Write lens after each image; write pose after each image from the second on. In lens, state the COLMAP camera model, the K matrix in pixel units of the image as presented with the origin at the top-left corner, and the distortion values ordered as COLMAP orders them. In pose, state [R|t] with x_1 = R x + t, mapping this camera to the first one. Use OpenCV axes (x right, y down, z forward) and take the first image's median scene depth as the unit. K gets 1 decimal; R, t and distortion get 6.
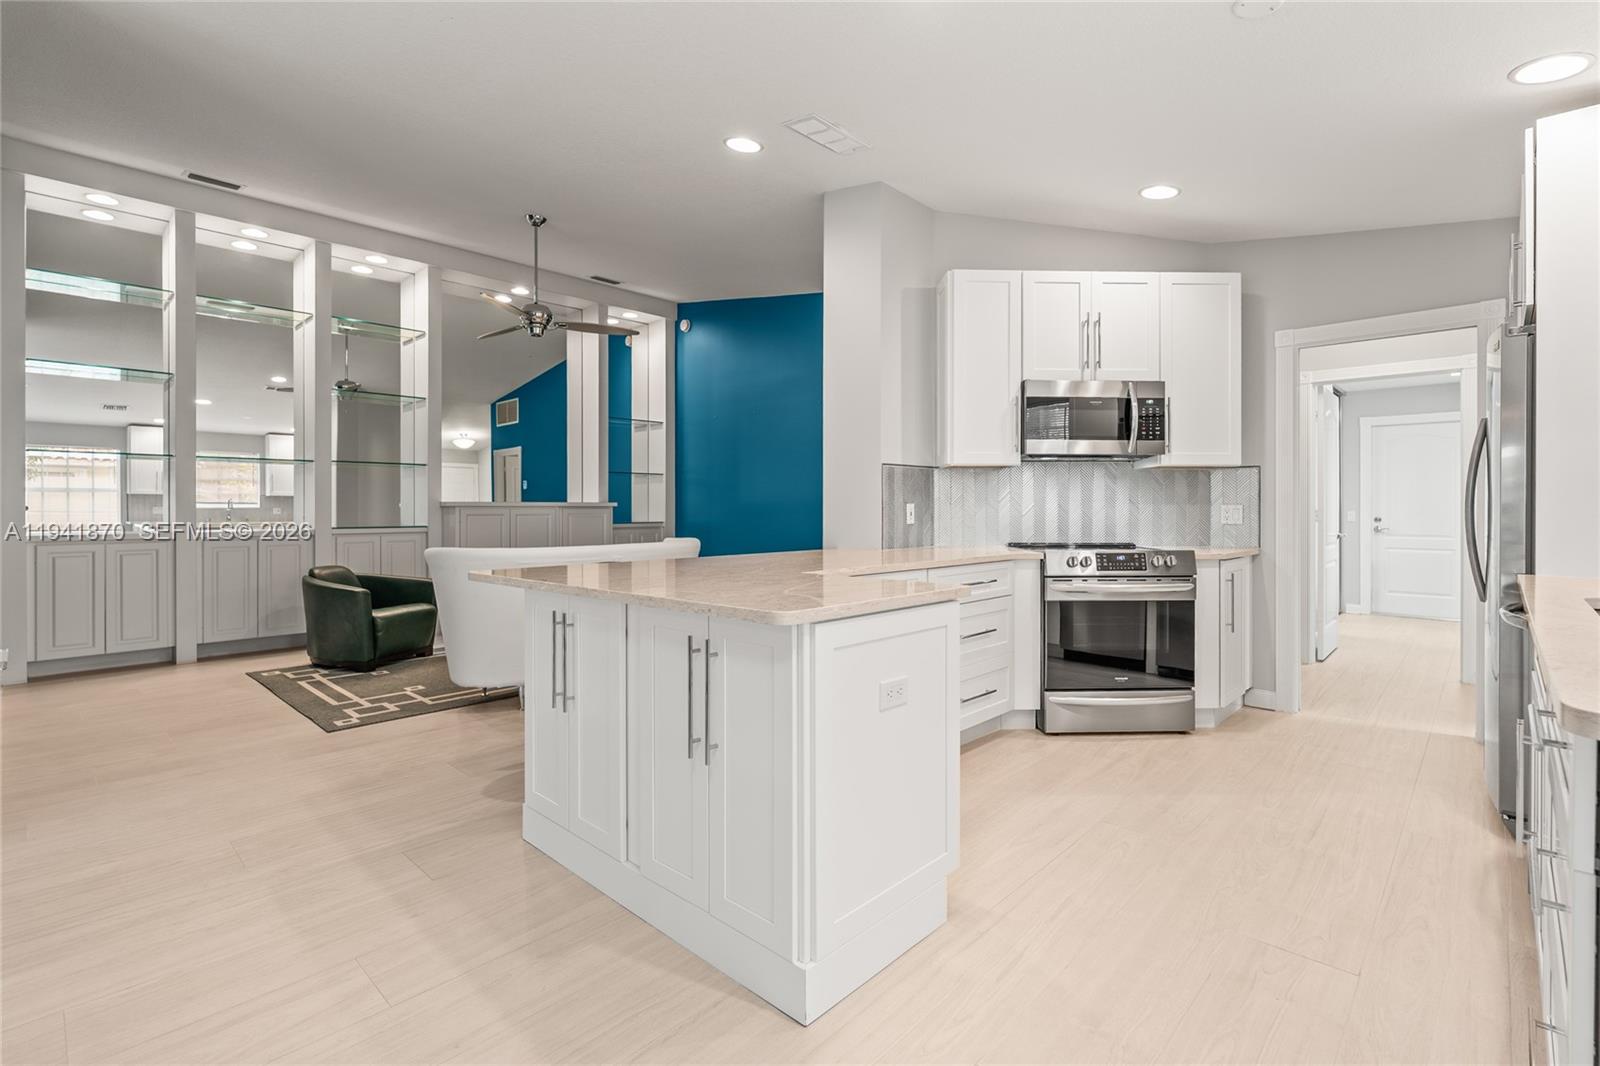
lens RADIAL K [[729.6, 0, 805.5], [0, 729.6, 515.6], [0, 0, 1]] dist [-0.003253, -0.000586]
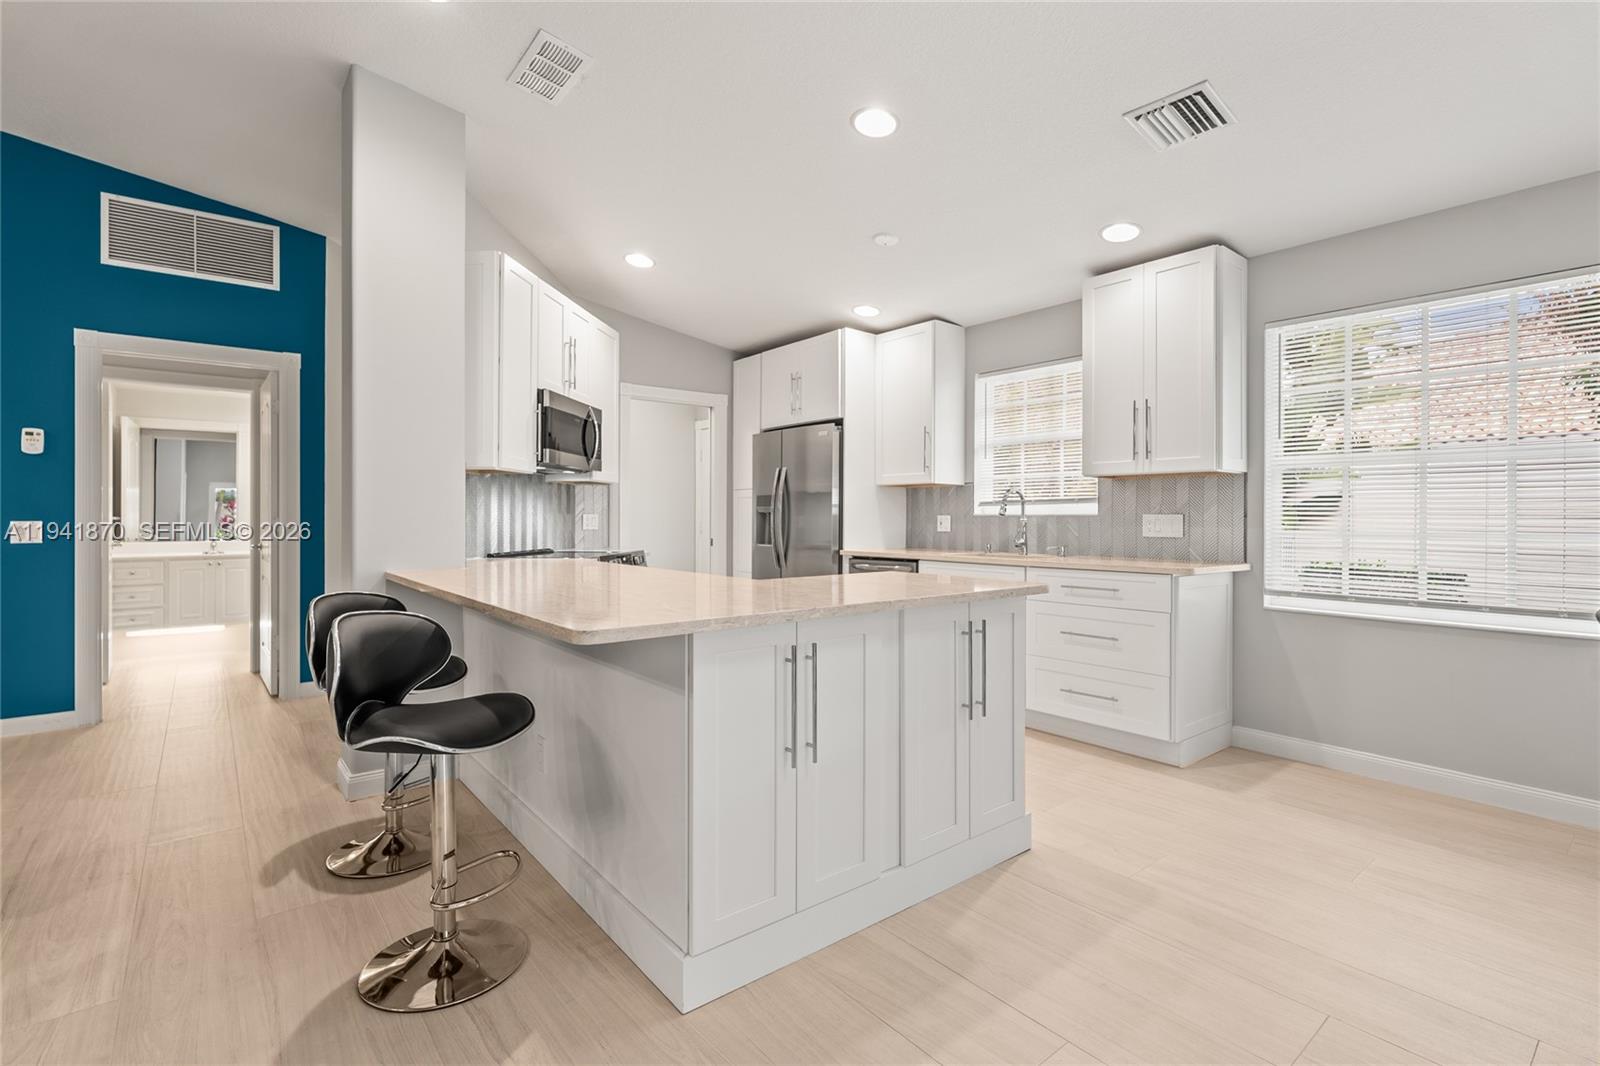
lens RADIAL K [[746.9, 0, 807.6], [0, 746.9, 518.1], [0, 0, 1]] dist [-0.001170, 0.000016]
pose [[0.130355, -0.004877, 0.991455, -0.670760], [0.009048, 0.999952, 0.003729, -0.008864], [-0.991426, 0.008485, 0.130393, 0.509783]]
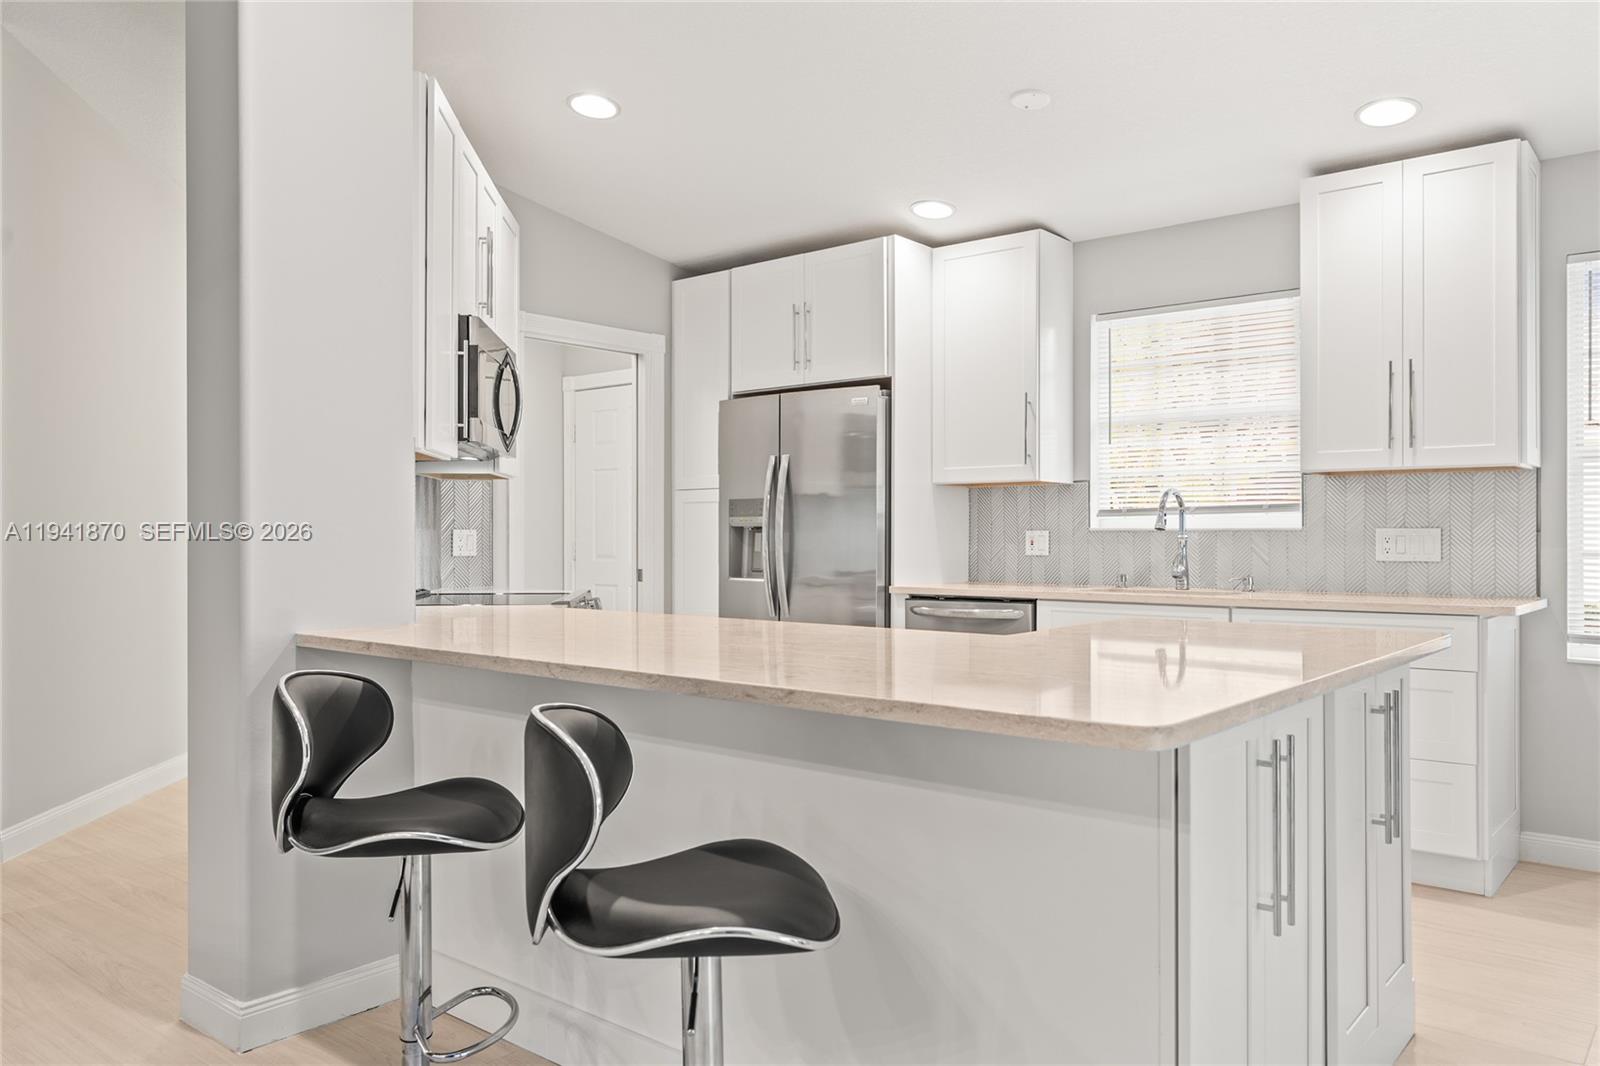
lens RADIAL K [[1167.8, 0, 800.0], [0, 1167.8, 533.0], [0, 0, 1]] dist [0.003734, -0.001654]
pose [[-0.060983, -0.003288, 0.998133, -0.652737], [0.011292, 0.999928, 0.003984, -0.012036], [-0.998075, 0.011514, -0.060942, 0.796484]]
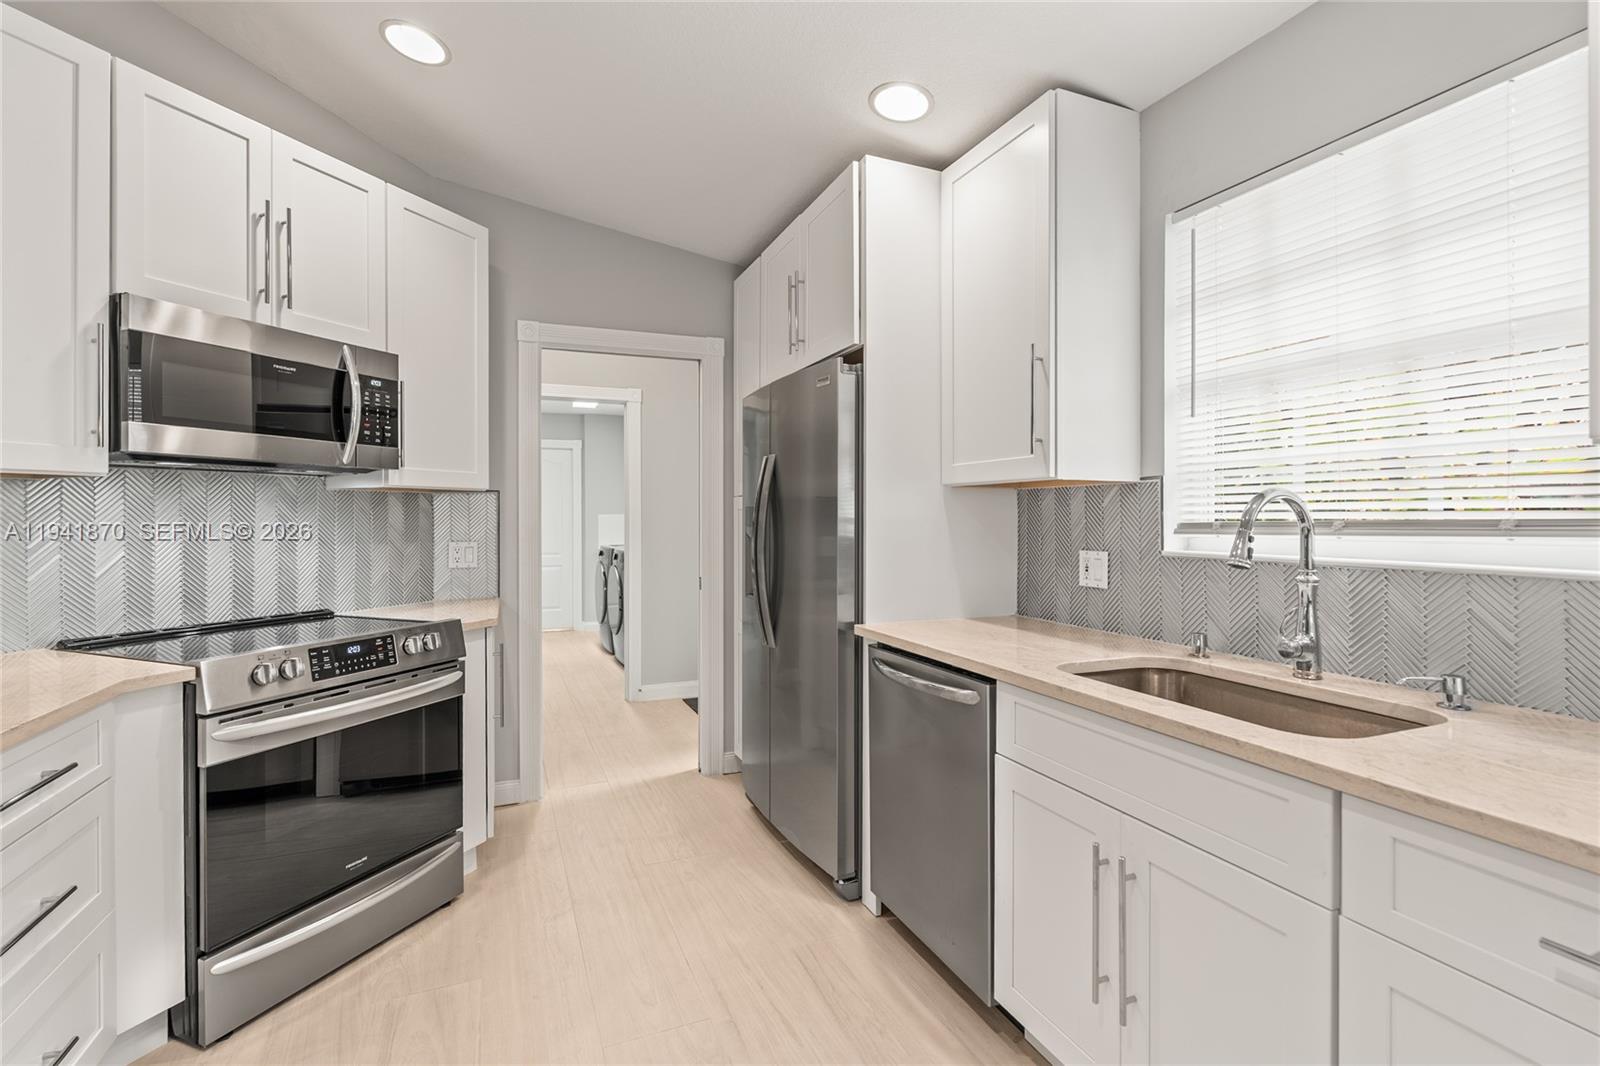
lens RADIAL K [[729.6, 0, 805.5], [0, 729.6, 515.6], [0, 0, 1]] dist [-0.003253, -0.000586]
pose [[0.401185, -0.001044, 0.915997, 0.051928], [0.015220, 0.999869, -0.005526, -0.034840], [-0.915871, 0.016159, 0.401148, 0.419790]]
